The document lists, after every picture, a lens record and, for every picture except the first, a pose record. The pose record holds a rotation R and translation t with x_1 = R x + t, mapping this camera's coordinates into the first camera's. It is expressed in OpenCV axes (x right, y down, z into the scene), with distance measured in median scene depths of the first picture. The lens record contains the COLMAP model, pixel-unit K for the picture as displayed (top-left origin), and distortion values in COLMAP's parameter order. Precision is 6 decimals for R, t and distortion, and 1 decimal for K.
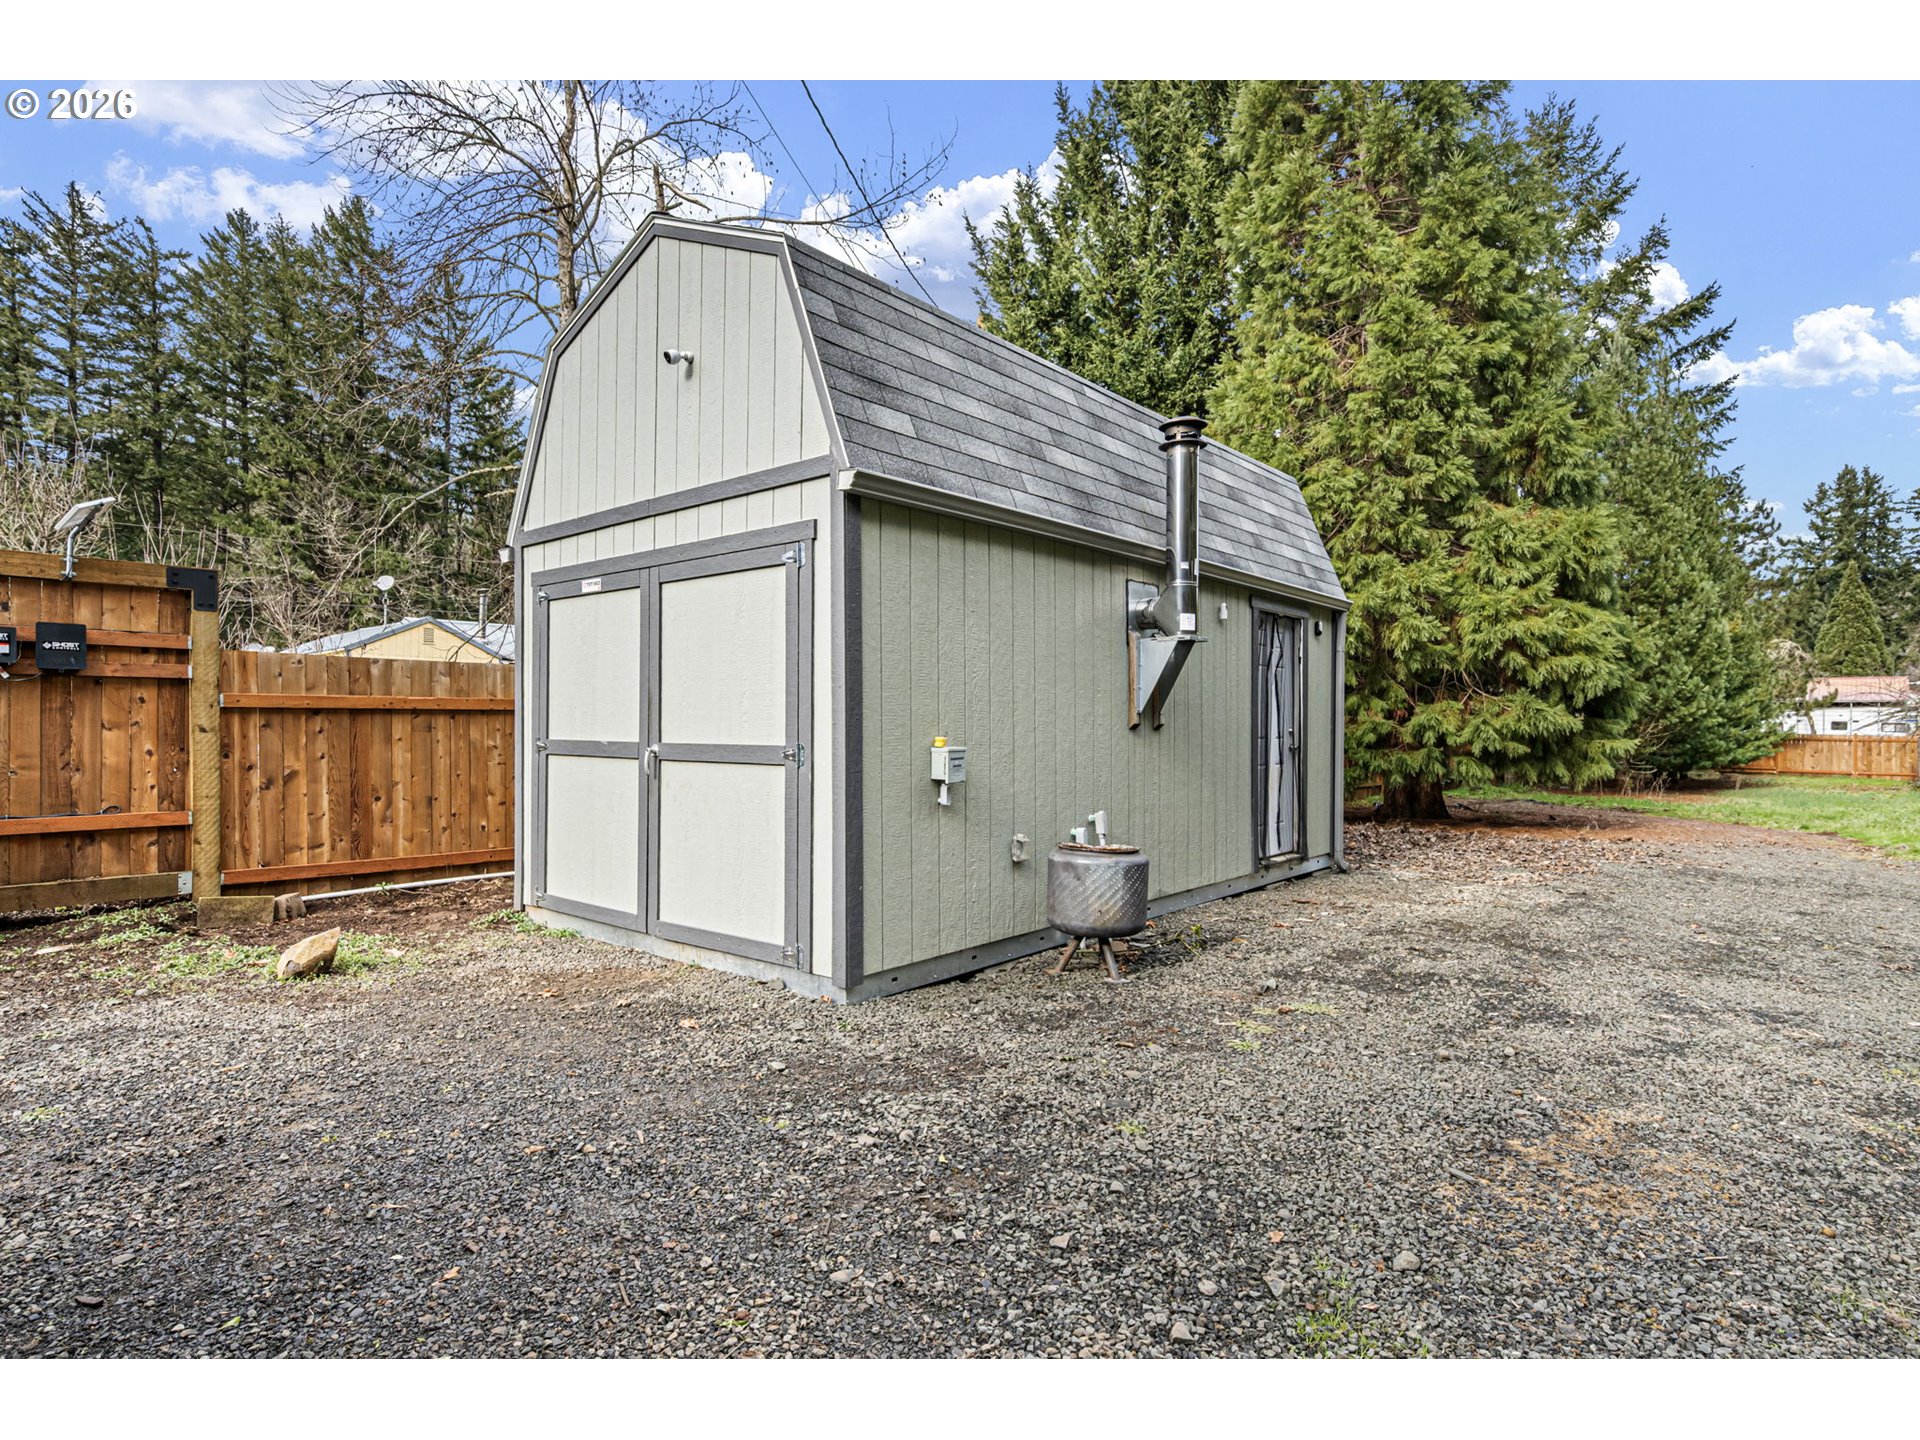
lens RADIAL K [[1007.2, 0, 963.5], [0, 1007.2, 726.2], [0, 0, 1]] dist [-0.003432, 0.000693]
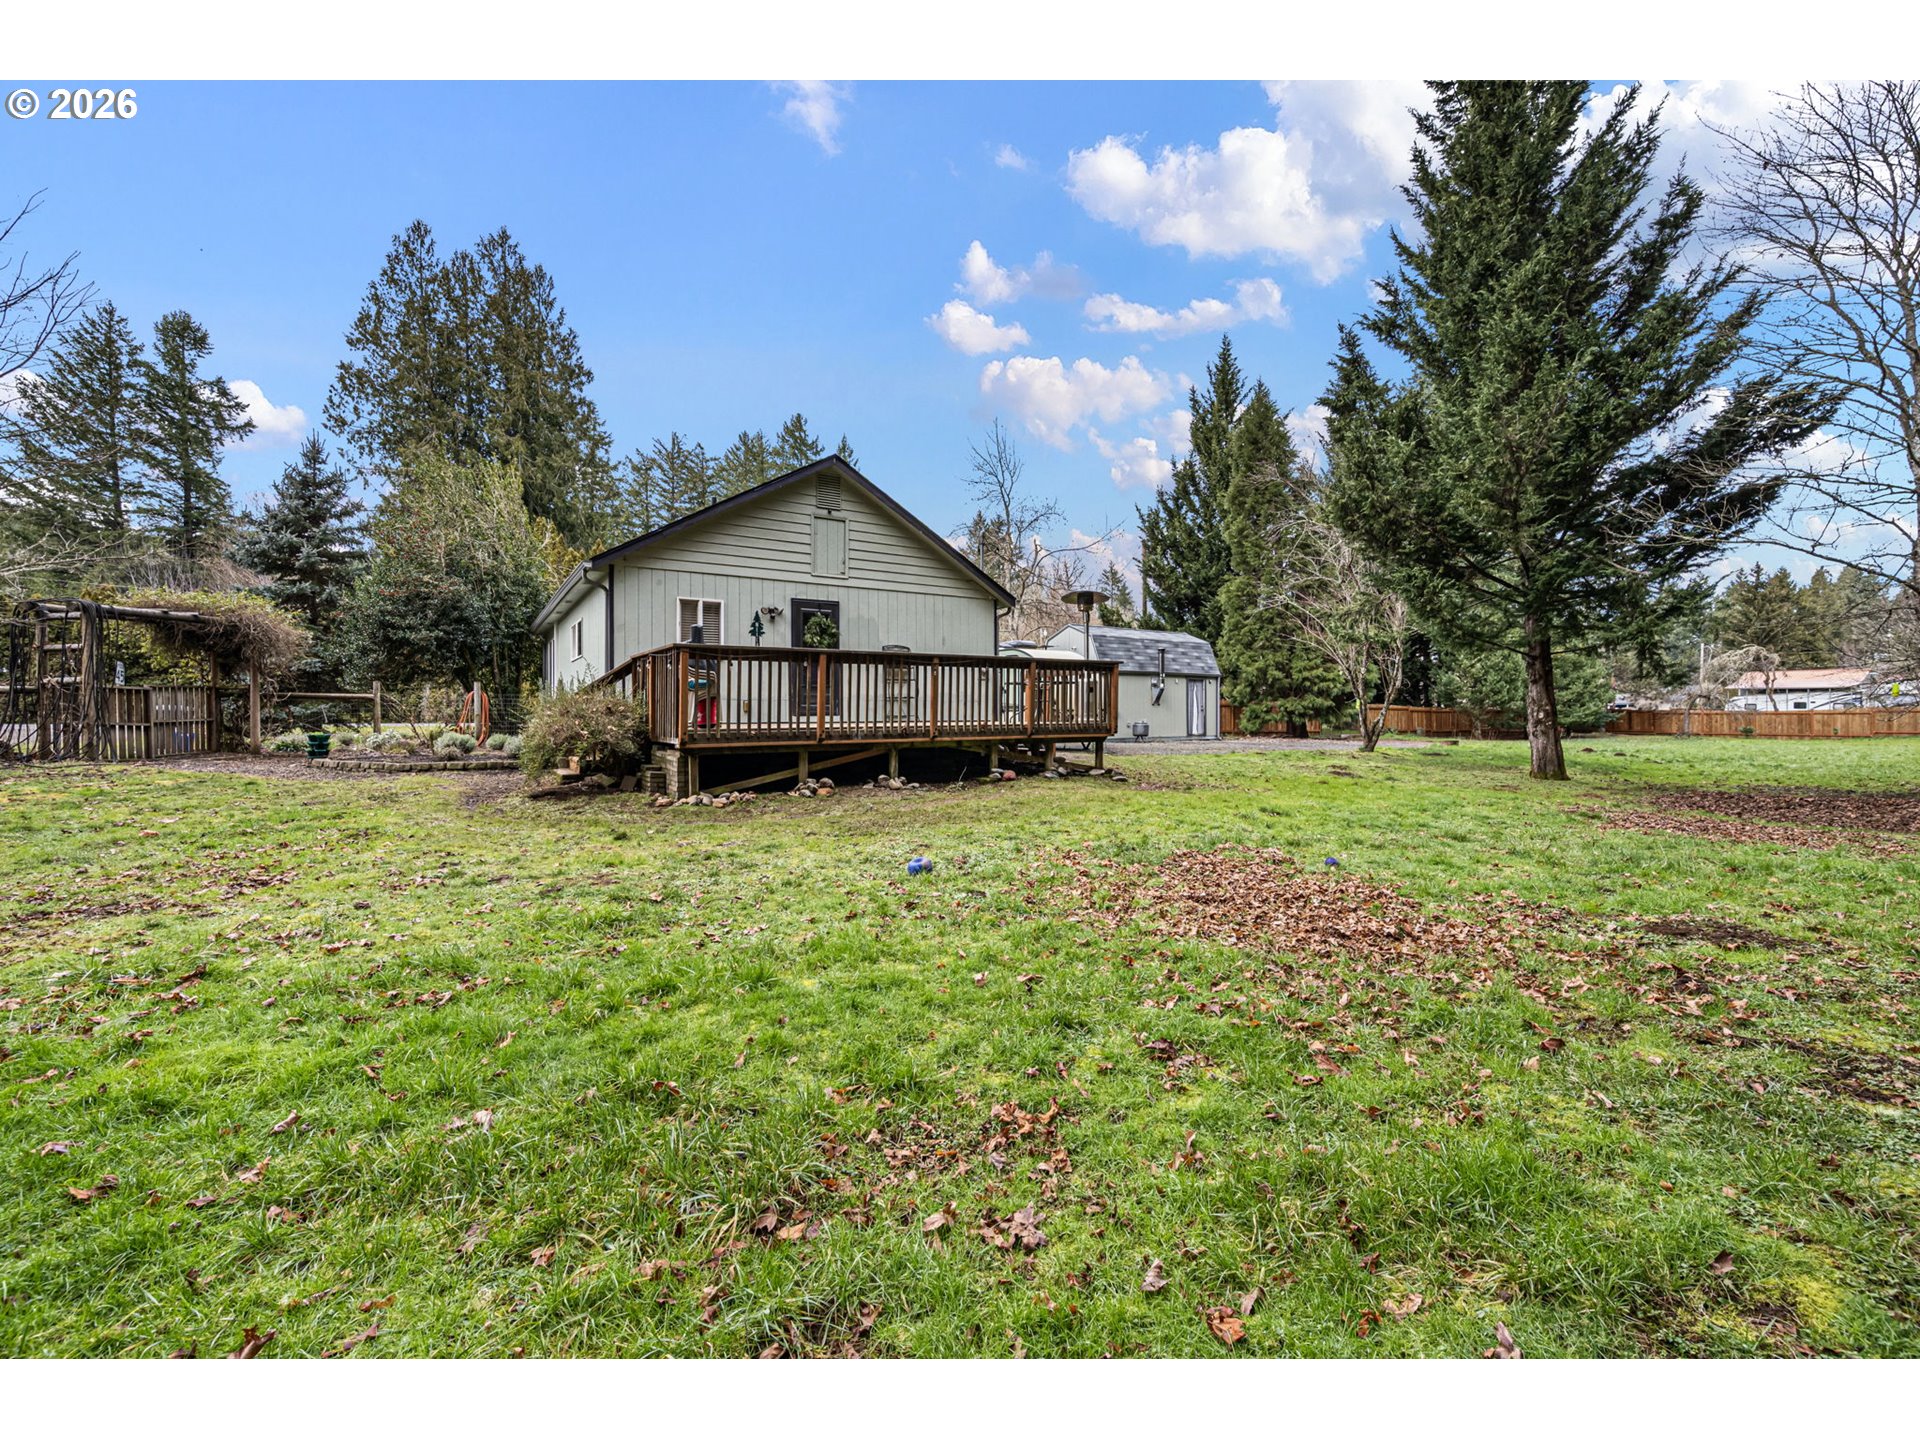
lens RADIAL K [[795.9, 0, 965.1], [0, 795.9, 717.7], [0, 0, 1]] dist [0.002178, -0.000299]
pose [[0.968924, -0.005948, -0.247285, 0.118403], [0.006879, 0.999972, 0.002902, 0.024372], [0.247261, -0.004513, 0.968938, -1.611980]]
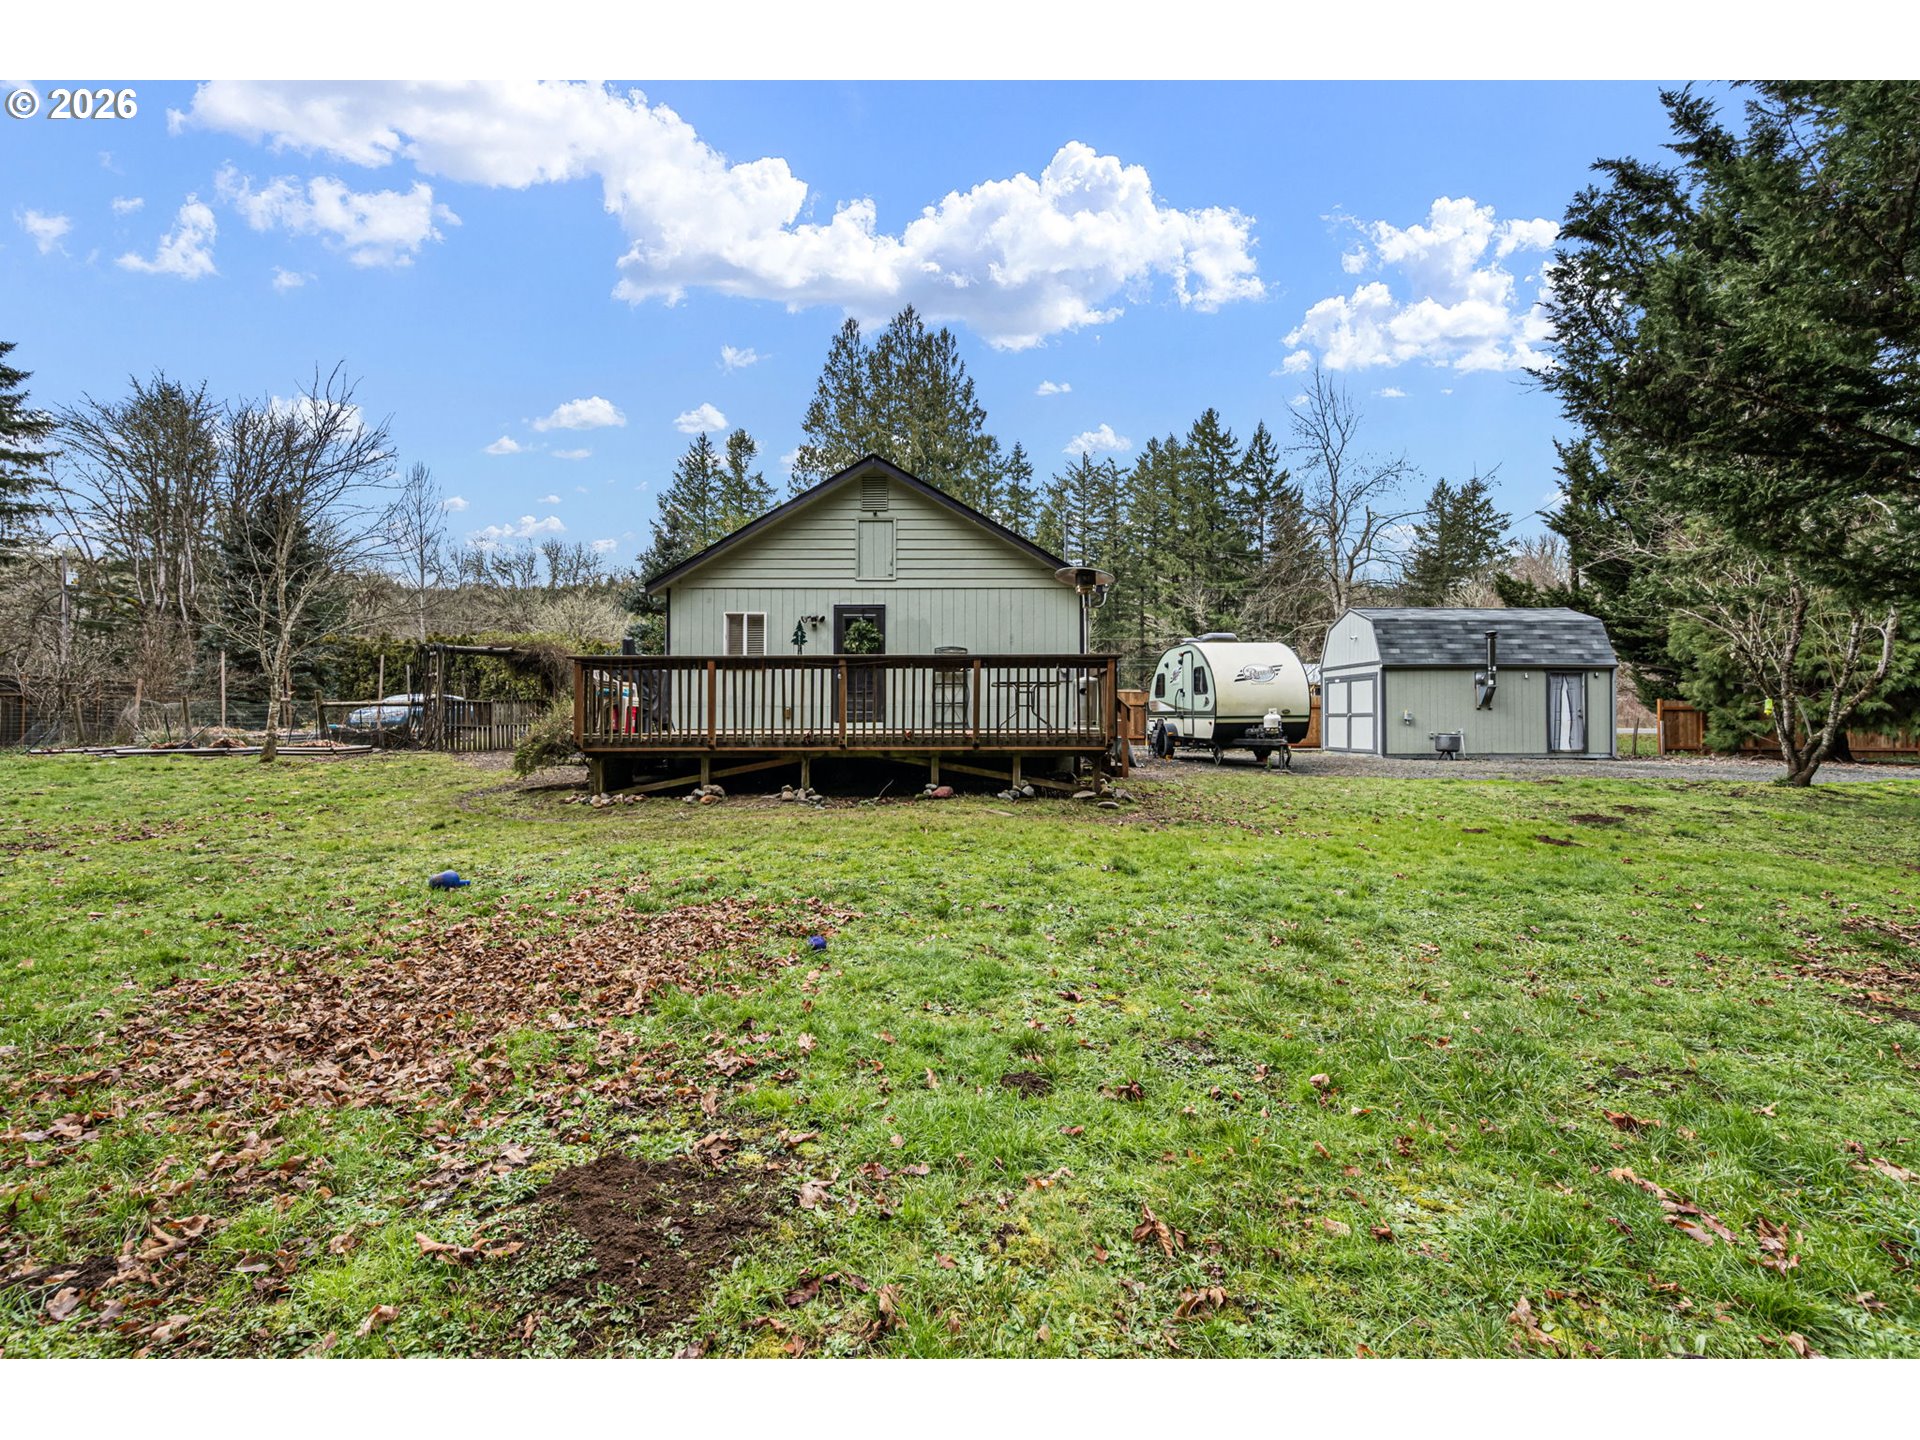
lens RADIAL K [[795.9, 0, 962.0], [0, 795.9, 719.0], [0, 0, 1]] dist [0.002178, -0.000299]
pose [[0.681565, -0.007171, -0.731723, 0.513031], [0.003089, 0.999971, -0.006922, 0.026544], [0.731751, 0.002458, 0.681567, -1.251875]]
